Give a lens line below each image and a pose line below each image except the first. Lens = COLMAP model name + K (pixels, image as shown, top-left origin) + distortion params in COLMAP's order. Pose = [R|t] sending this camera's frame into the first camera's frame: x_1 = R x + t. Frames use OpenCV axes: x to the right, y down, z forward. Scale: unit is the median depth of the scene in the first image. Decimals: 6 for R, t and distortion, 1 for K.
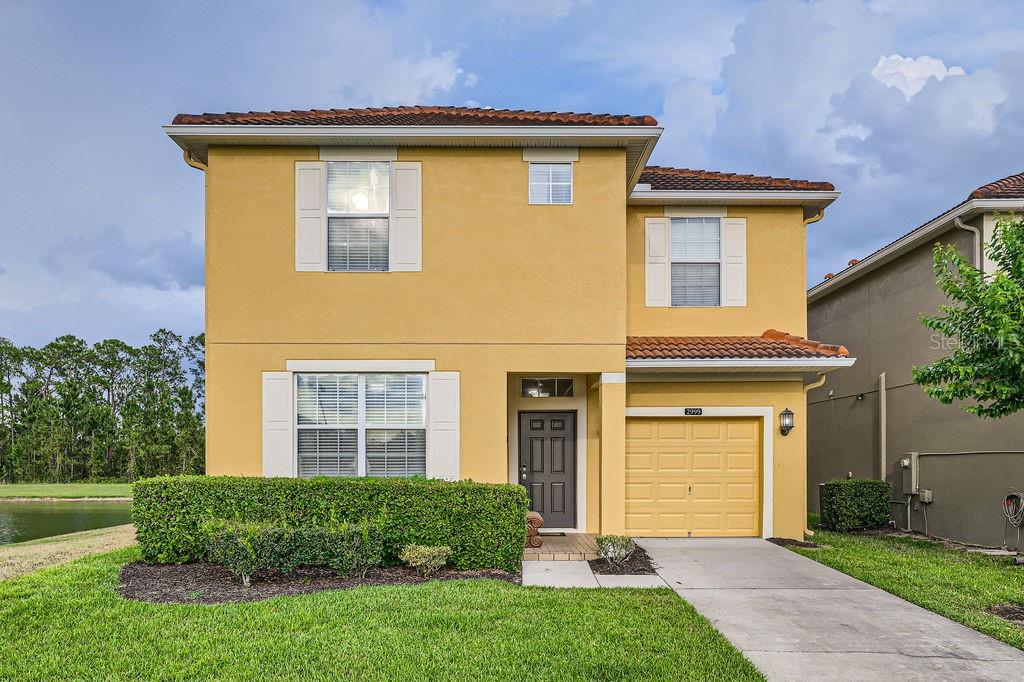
lens RADIAL K [[778.8, 0, 511.4], [0, 778.8, 337.1], [0, 0, 1]] dist [0.006633, 0.005435]
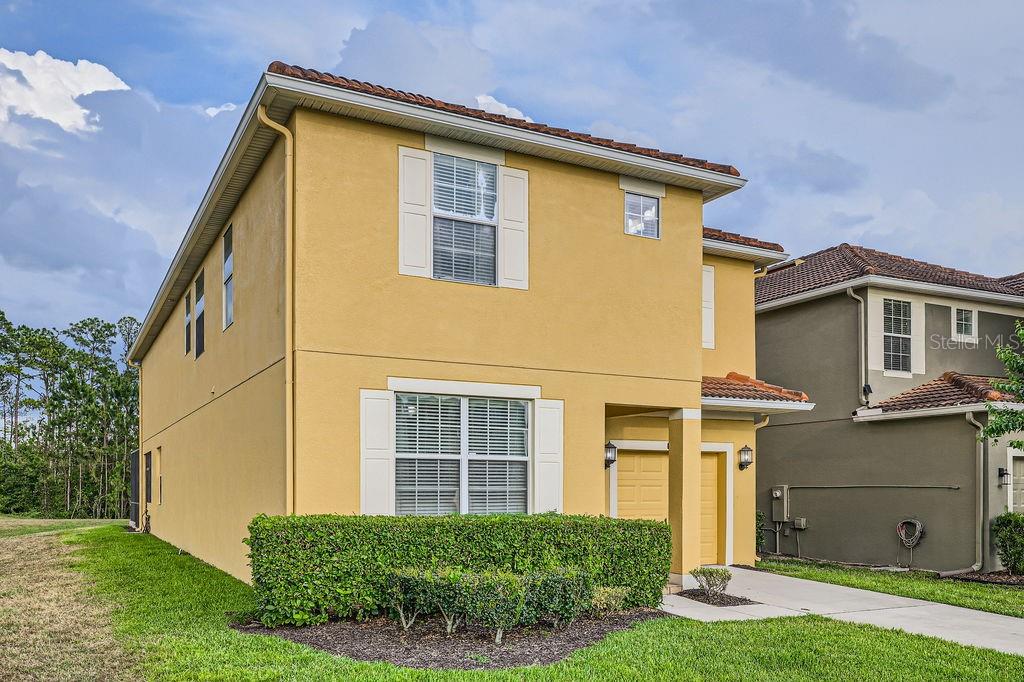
lens RADIAL K [[834.5, 0, 511.3], [0, 834.5, 344.2], [0, 0, 1]] dist [0.012090, 0.000332]
pose [[0.889124, 0.078986, 0.450798, -0.574094], [-0.073509, 0.996853, -0.029679, 0.010873], [-0.451724, -0.006749, 0.892132, 0.124853]]
